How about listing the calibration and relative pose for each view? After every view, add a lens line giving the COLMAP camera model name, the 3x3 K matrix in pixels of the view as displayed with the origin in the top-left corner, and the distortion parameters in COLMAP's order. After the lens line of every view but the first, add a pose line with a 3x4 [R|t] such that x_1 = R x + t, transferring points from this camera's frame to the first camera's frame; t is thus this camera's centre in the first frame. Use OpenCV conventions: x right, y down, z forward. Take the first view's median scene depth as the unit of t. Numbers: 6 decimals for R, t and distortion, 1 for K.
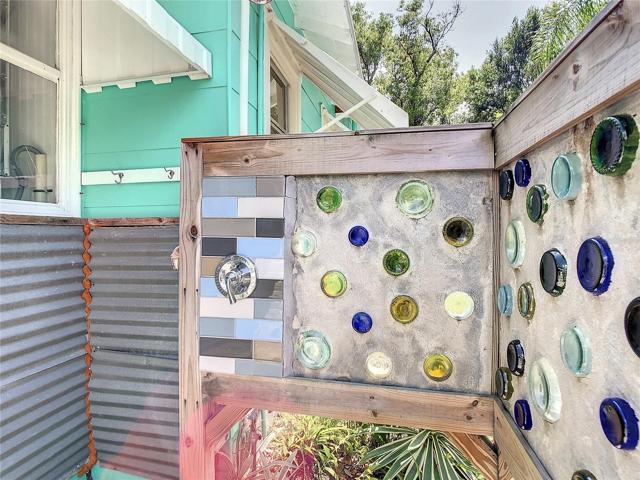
lens RADIAL K [[359.8, 0, 321.1], [0, 359.8, 234.7], [0, 0, 1]] dist [-0.029446, 0.006224]
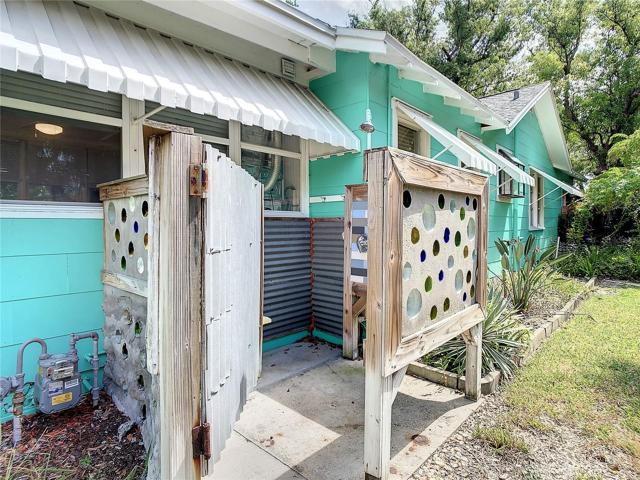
lens RADIAL K [[359.8, 0, 320.1], [0, 359.8, 237.2], [0, 0, 1]] dist [-0.029446, 0.006224]
pose [[0.848237, 0.021956, -0.529162, 0.703352], [-0.004813, 0.999419, 0.033754, -0.000471], [0.529595, -0.026084, 0.847849, -1.070346]]
